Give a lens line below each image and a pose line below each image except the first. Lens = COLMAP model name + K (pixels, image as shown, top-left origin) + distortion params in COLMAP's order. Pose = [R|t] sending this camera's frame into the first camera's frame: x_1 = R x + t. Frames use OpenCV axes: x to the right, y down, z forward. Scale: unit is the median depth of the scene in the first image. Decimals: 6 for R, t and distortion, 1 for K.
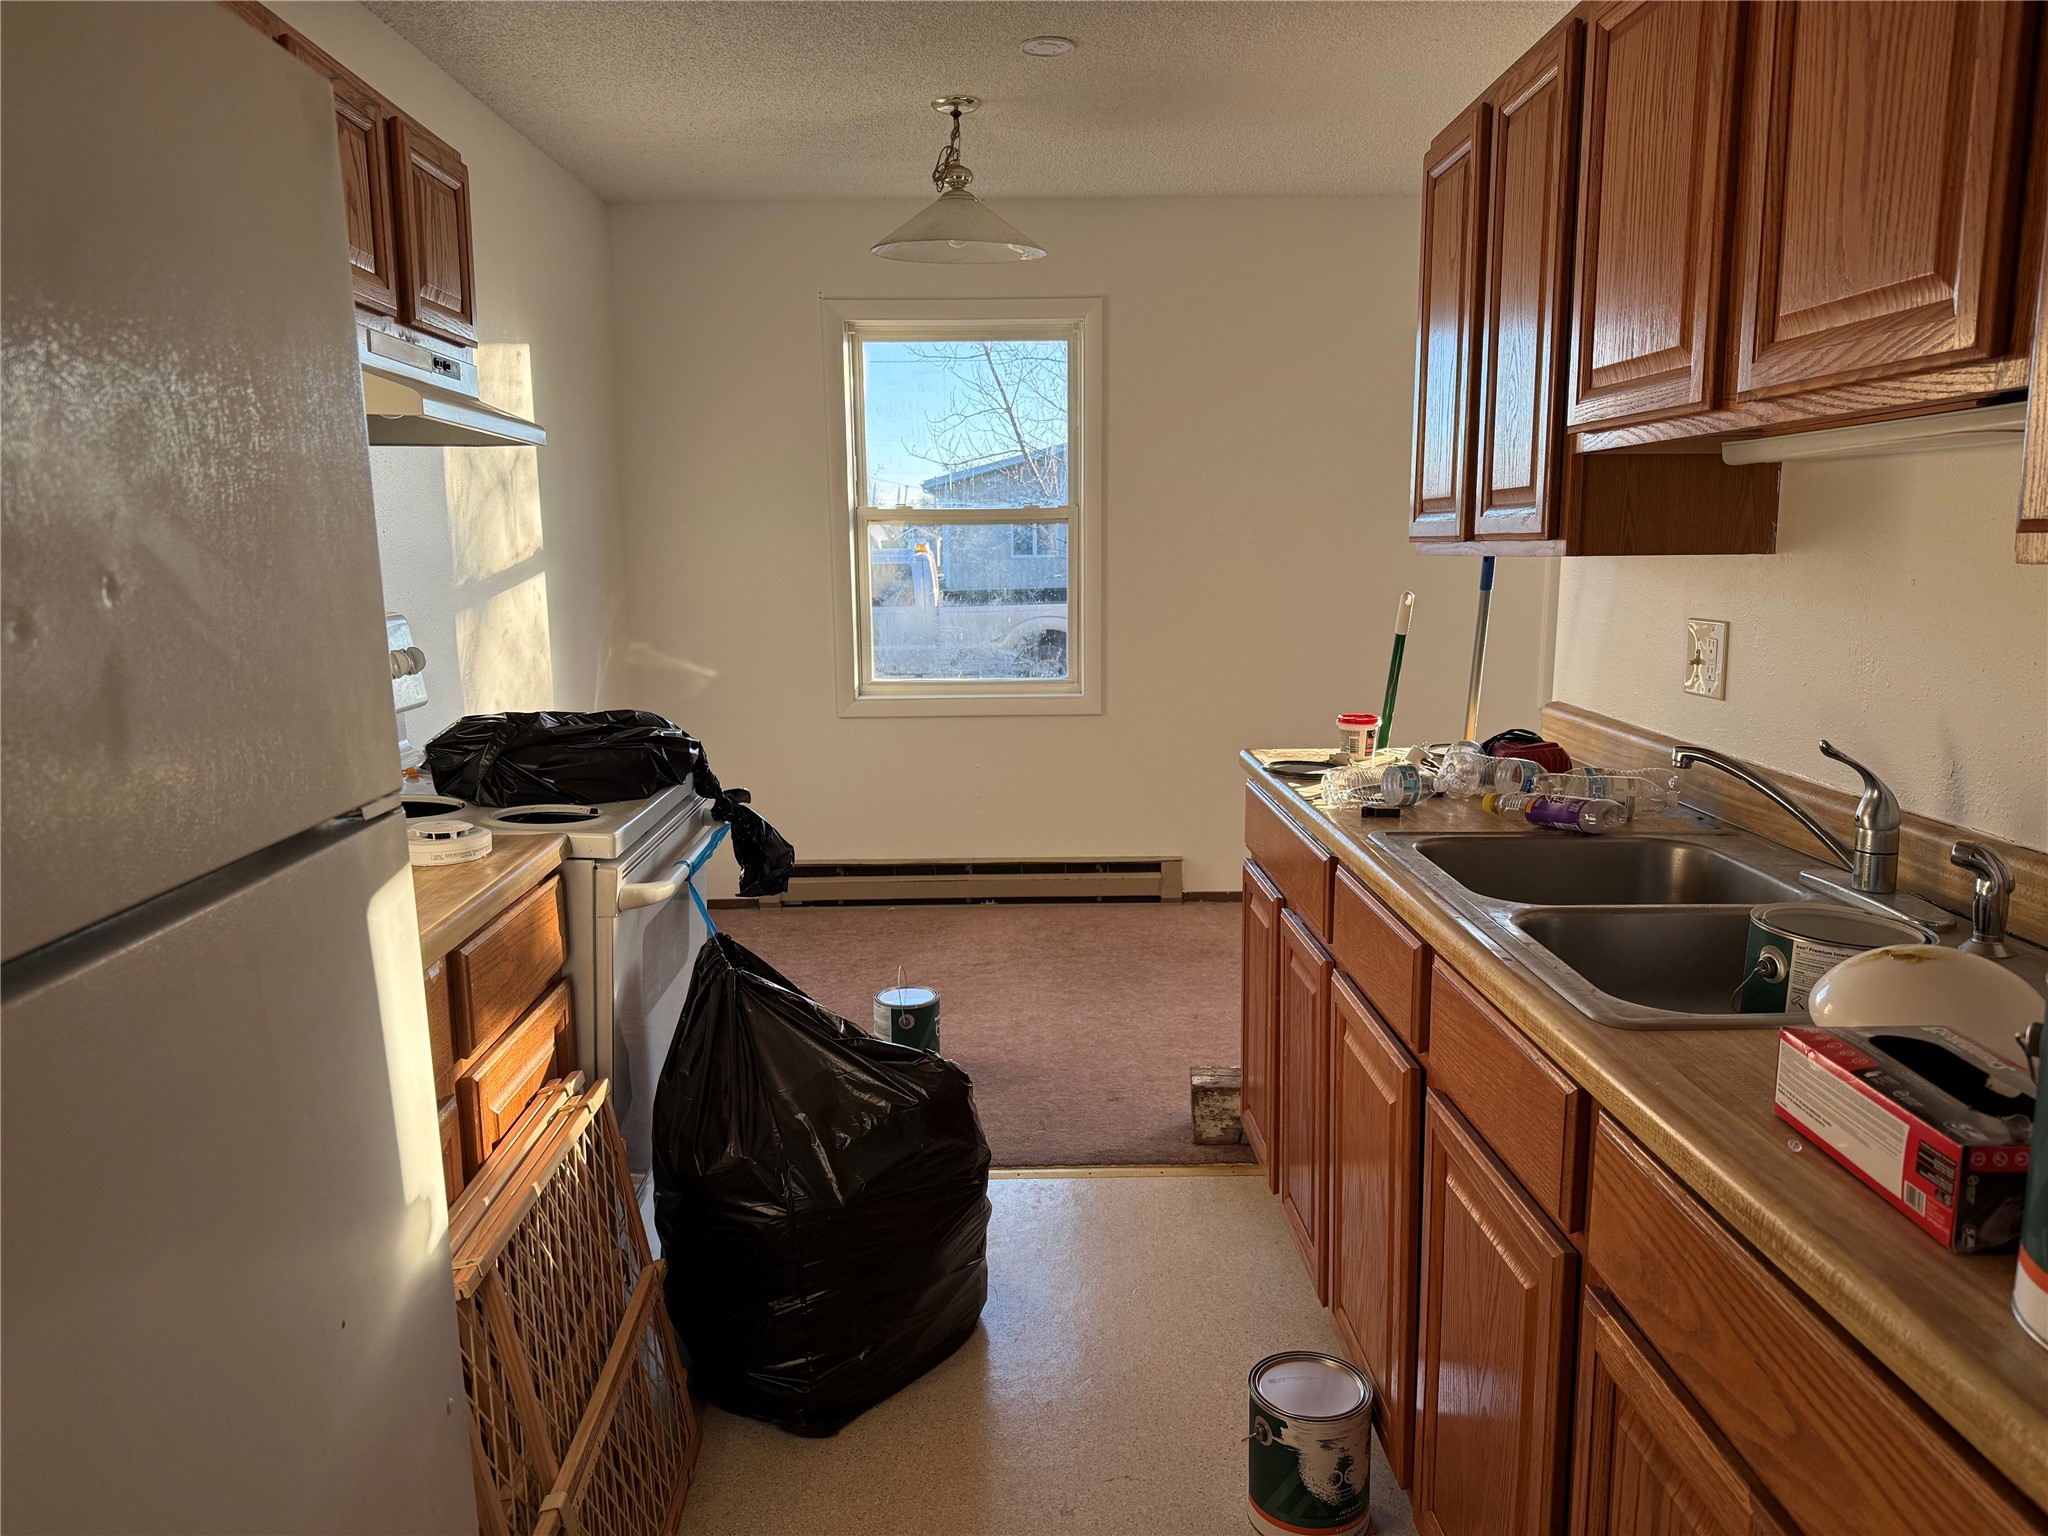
lens RADIAL K [[1437.7, 0, 1024.0], [0, 1437.7, 768.0], [0, 0, 1]] dist [0.102170, -0.122126]
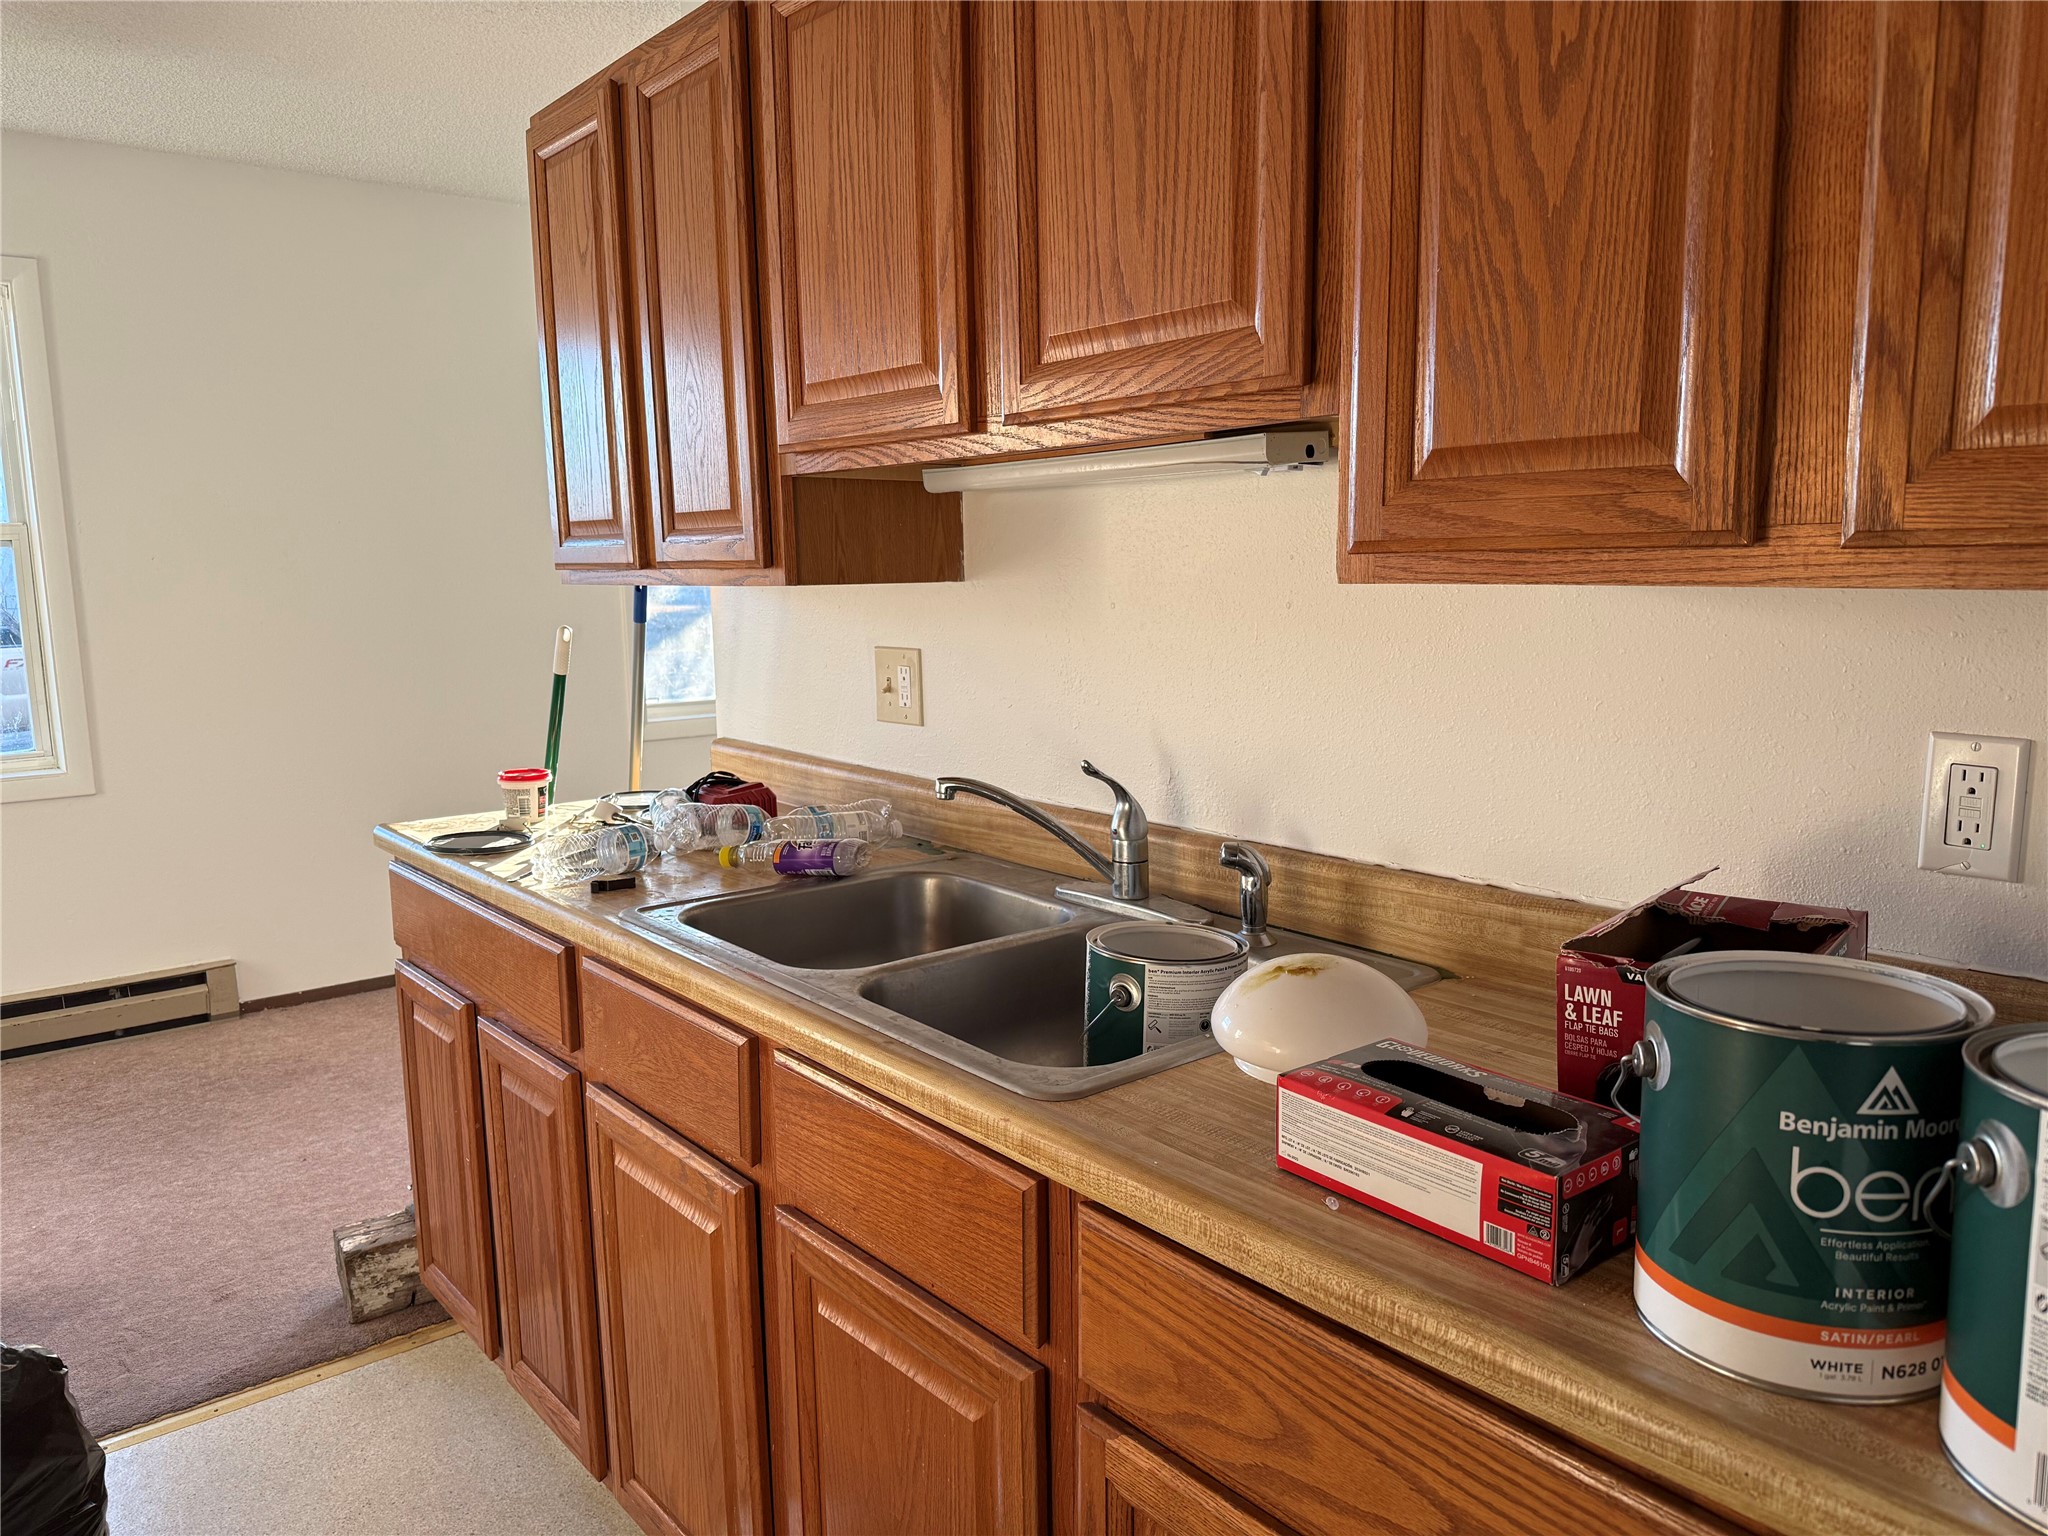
lens RADIAL K [[1381.8, 0, 976.0], [0, 1381.8, 773.3], [0, 0, 1]] dist [0.079952, -0.108059]
pose [[0.772669, -0.097021, 0.627351, -0.105942], [0.105636, 0.994124, 0.023638, -0.034989], [-0.625958, 0.048006, 0.778378, 0.250901]]
